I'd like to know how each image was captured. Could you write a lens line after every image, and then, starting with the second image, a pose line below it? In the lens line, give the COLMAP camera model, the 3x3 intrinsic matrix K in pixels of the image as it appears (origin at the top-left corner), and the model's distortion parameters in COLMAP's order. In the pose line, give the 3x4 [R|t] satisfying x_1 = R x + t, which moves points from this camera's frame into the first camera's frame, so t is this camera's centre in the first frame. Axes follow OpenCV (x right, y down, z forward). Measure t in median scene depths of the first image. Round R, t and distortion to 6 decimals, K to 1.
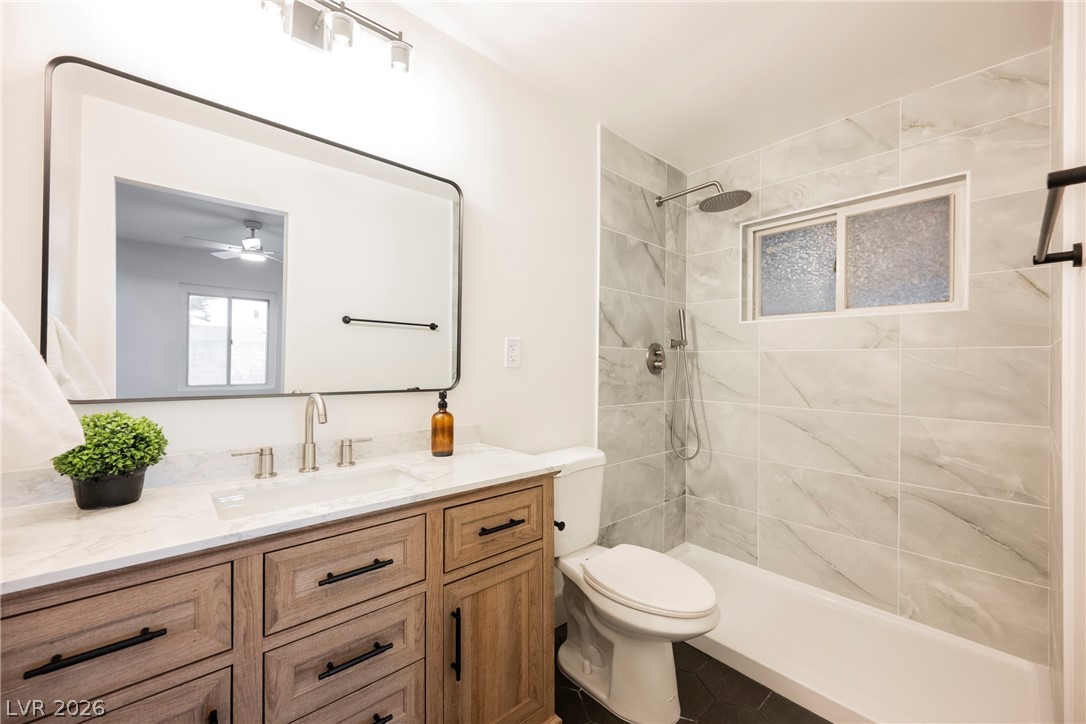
lens RADIAL K [[429.2, 0, 543.2], [0, 429.2, 366.7], [0, 0, 1]] dist [-0.000378, 0.000031]
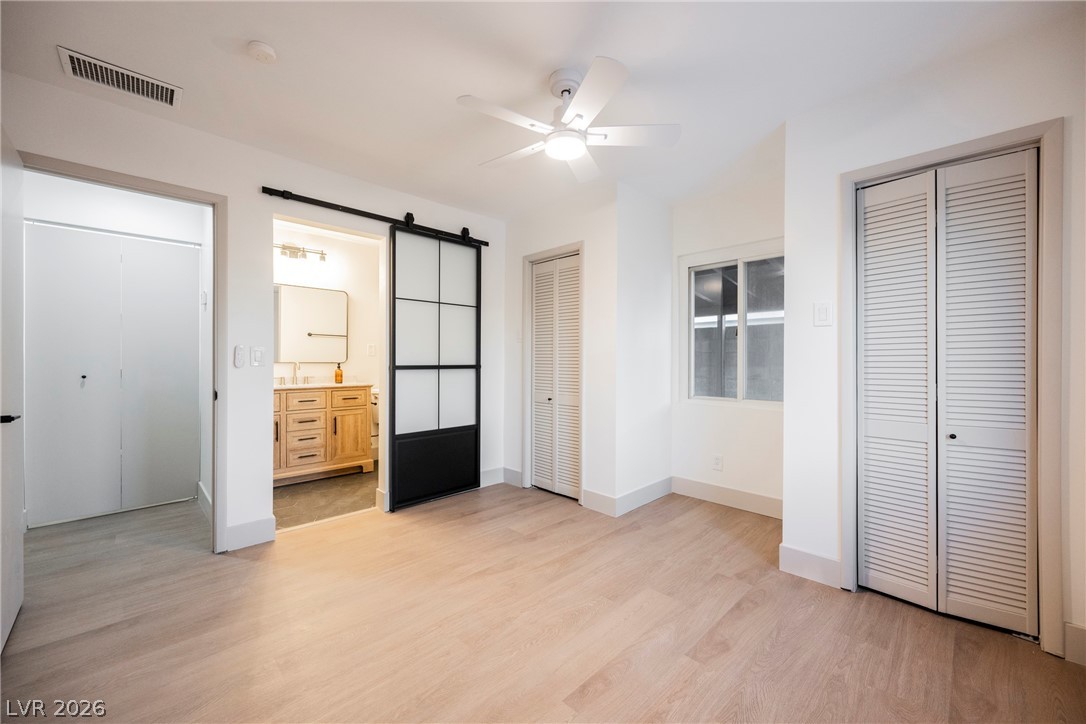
lens RADIAL K [[426.6, 0, 547.5], [0, 426.6, 362.7], [0, 0, 1]] dist [0.000515, 0.000172]
pose [[0.998223, -0.008722, 0.058945, 1.069528], [0.008874, 0.999958, -0.002328, 0.075957], [-0.058923, 0.002847, 0.998258, -2.122680]]
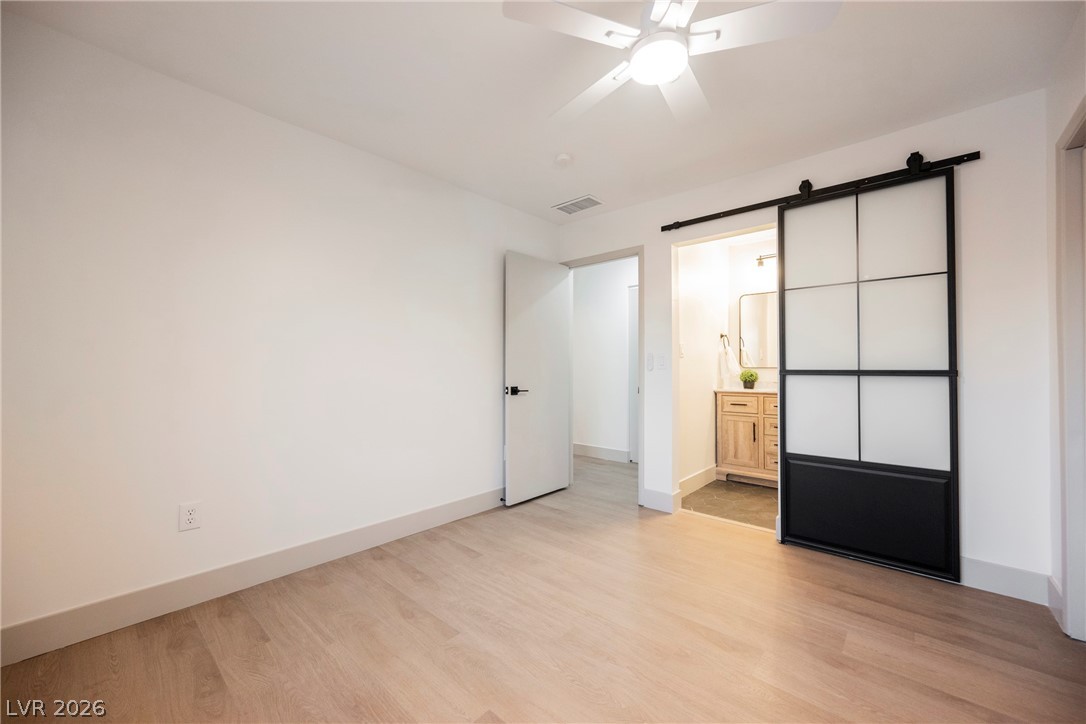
lens RADIAL K [[426.6, 0, 547.5], [0, 426.6, 362.7], [0, 0, 1]] dist [0.000515, 0.000172]
pose [[0.114639, -0.023610, -0.993127, 2.154990], [-0.007694, 0.999666, -0.024653, 0.101306], [0.993377, 0.010467, 0.114419, -1.106762]]
